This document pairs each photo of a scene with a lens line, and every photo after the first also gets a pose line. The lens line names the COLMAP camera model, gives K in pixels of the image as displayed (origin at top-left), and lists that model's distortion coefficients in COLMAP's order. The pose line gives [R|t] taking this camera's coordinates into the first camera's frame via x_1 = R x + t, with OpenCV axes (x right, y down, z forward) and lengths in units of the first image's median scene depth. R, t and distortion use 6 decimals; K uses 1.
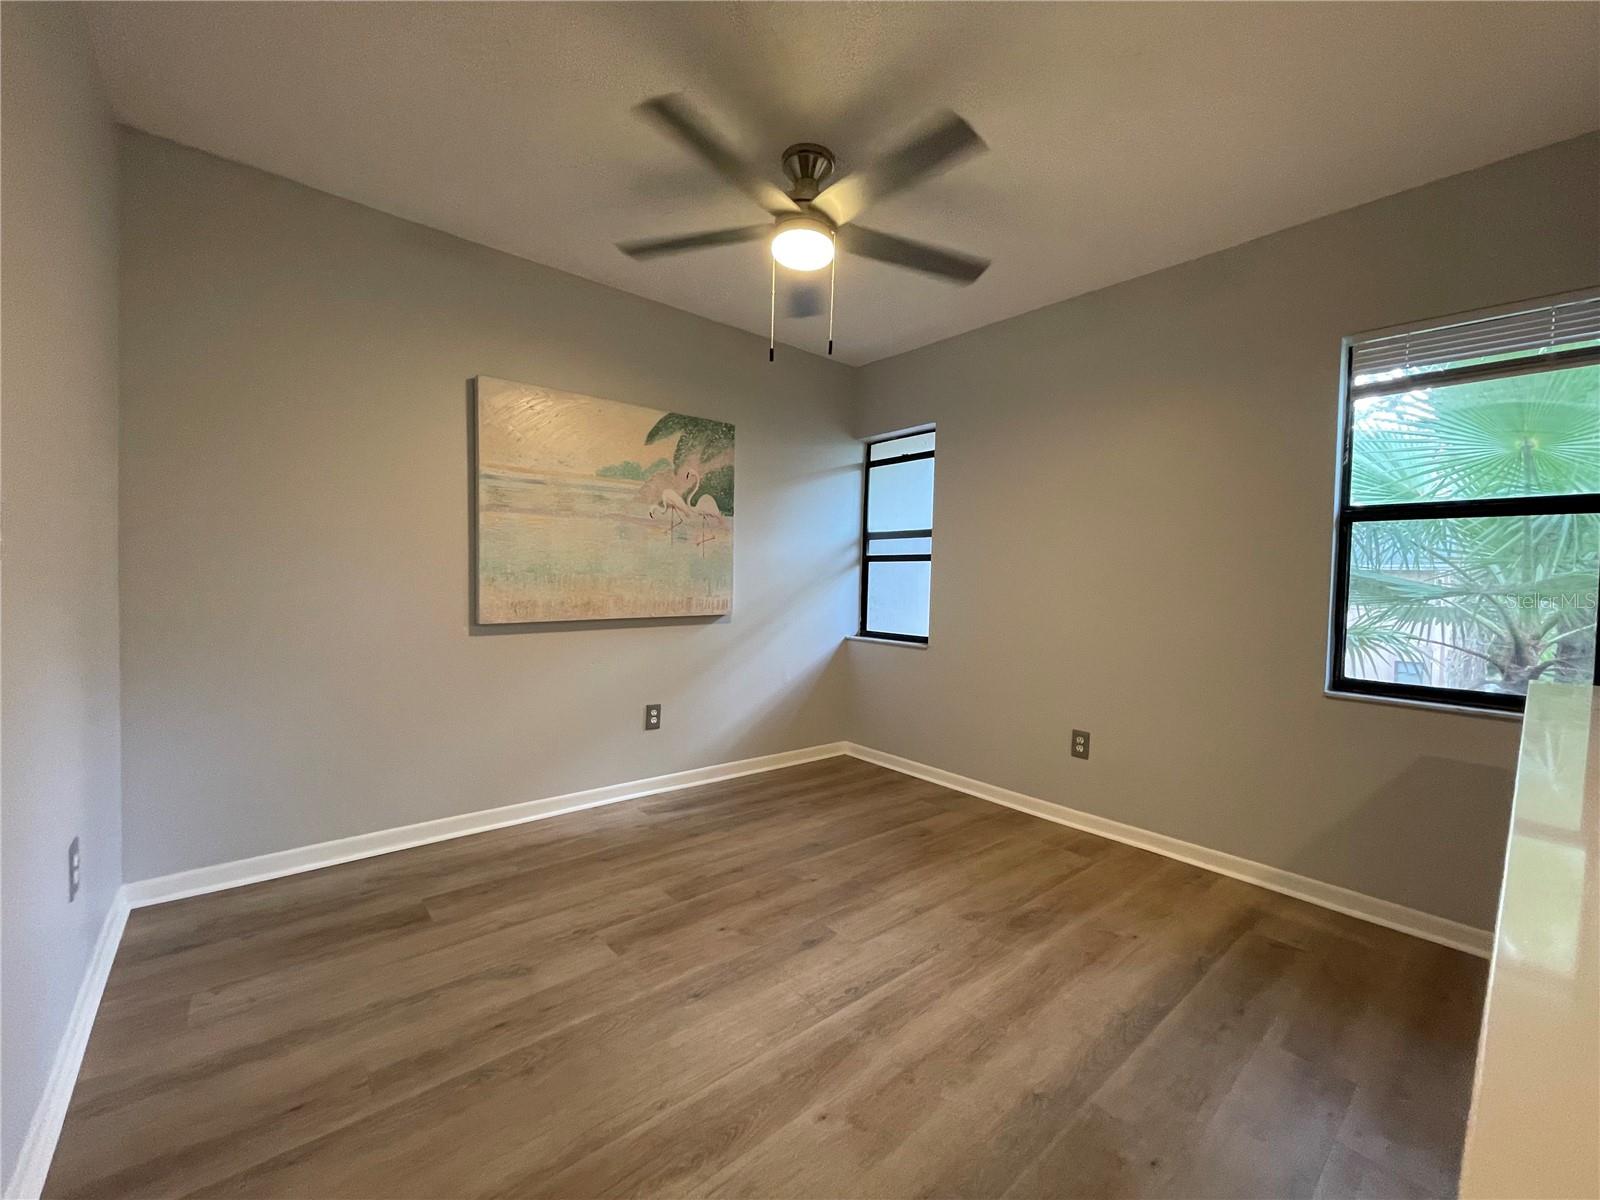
lens RADIAL K [[645.5, 0, 801.3], [0, 645.5, 599.9], [0, 0, 1]] dist [-0.000286, 0.000695]
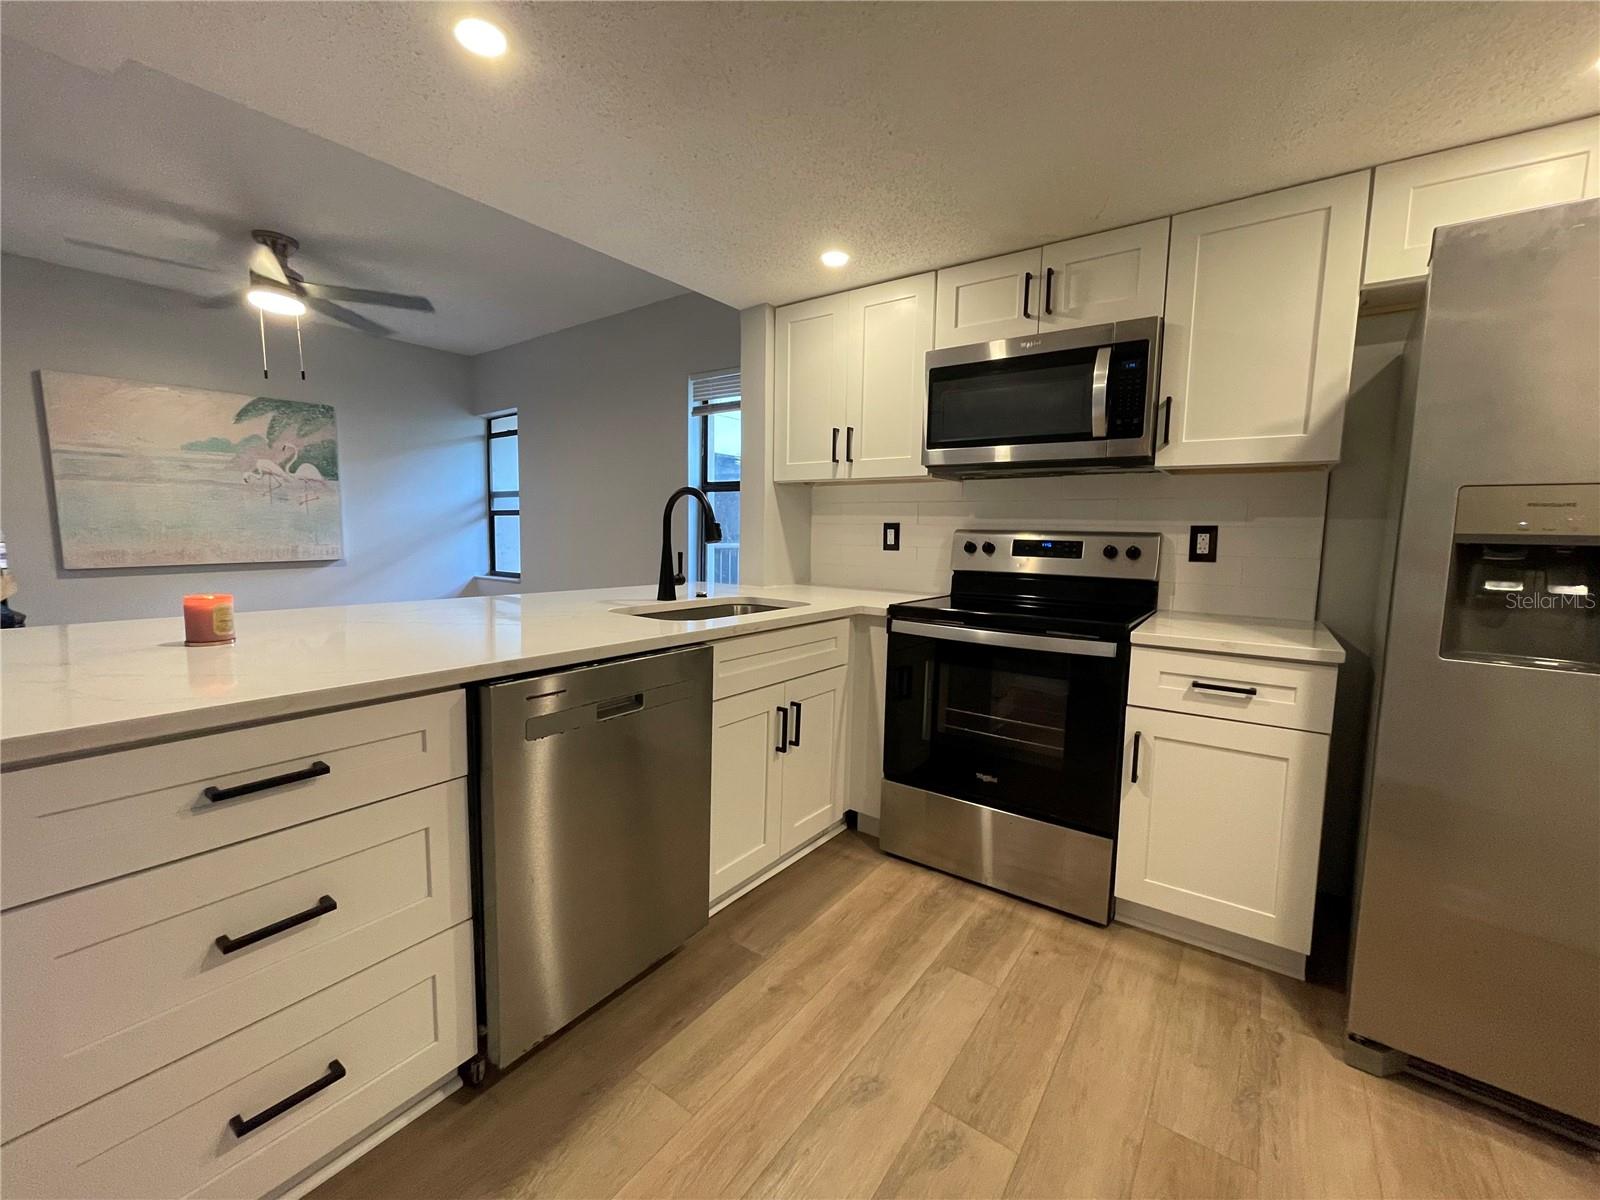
lens RADIAL K [[645.5, 0, 793.4], [0, 645.5, 596.8], [0, 0, 1]] dist [-0.000286, 0.000695]
pose [[0.975042, -0.033390, 0.219497, 0.492167], [0.016870, 0.996911, 0.076709, 0.014673], [-0.221381, -0.071092, 0.972593, -0.444200]]
